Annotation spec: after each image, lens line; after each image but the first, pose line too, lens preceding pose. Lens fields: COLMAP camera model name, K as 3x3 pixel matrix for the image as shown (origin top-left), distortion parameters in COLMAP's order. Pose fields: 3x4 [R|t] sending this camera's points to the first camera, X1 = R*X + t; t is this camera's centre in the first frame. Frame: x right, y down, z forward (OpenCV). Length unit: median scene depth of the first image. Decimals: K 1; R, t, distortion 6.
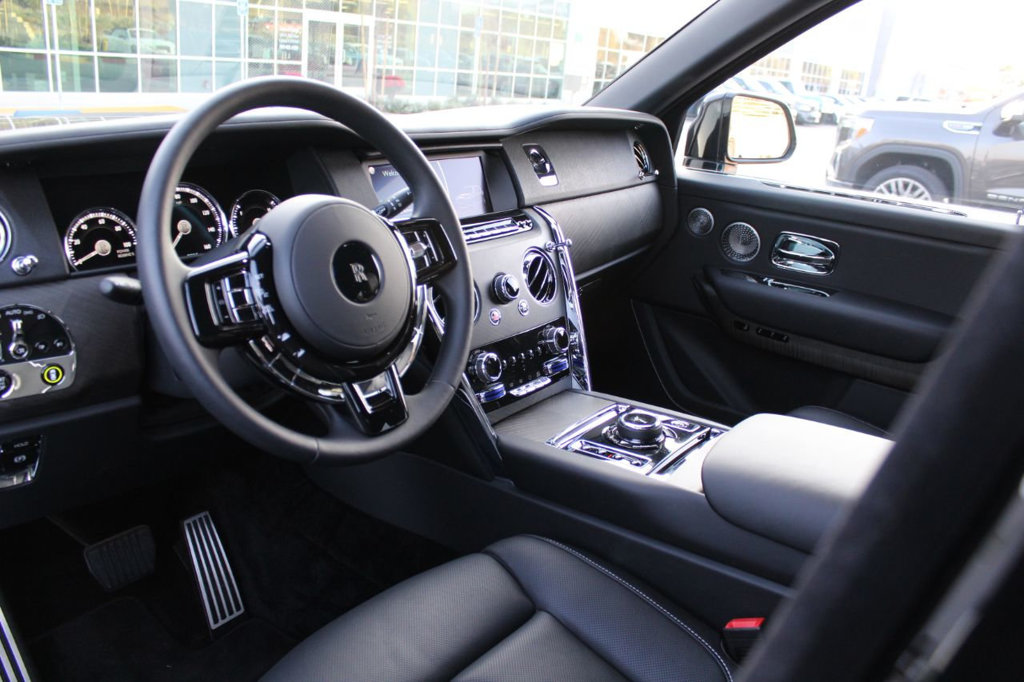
lens RADIAL K [[841.7, 0, 516.4], [0, 841.7, 339.8], [0, 0, 1]] dist [-0.128710, 0.027297]
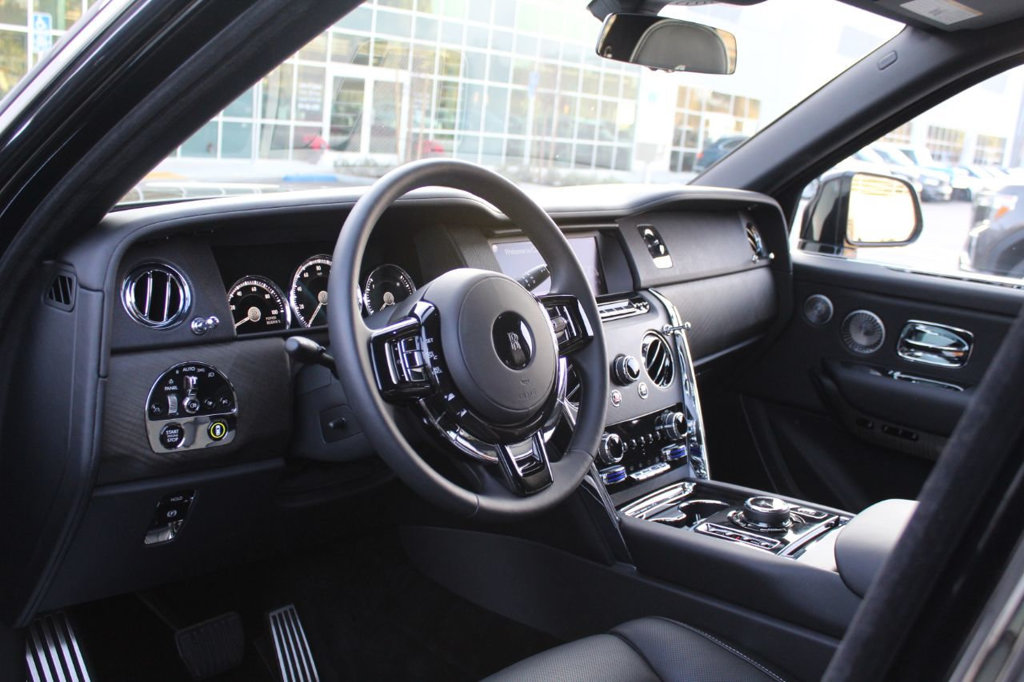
lens RADIAL K [[1039.3, 0, 513.8], [0, 1039.3, 345.6], [0, 0, 1]] dist [-0.094799, 0.000000]
pose [[0.998306, 0.015649, -0.056037, -0.076000], [-0.021899, 0.993385, -0.112721, 0.050001], [0.053902, 0.113758, 0.992045, -0.209863]]
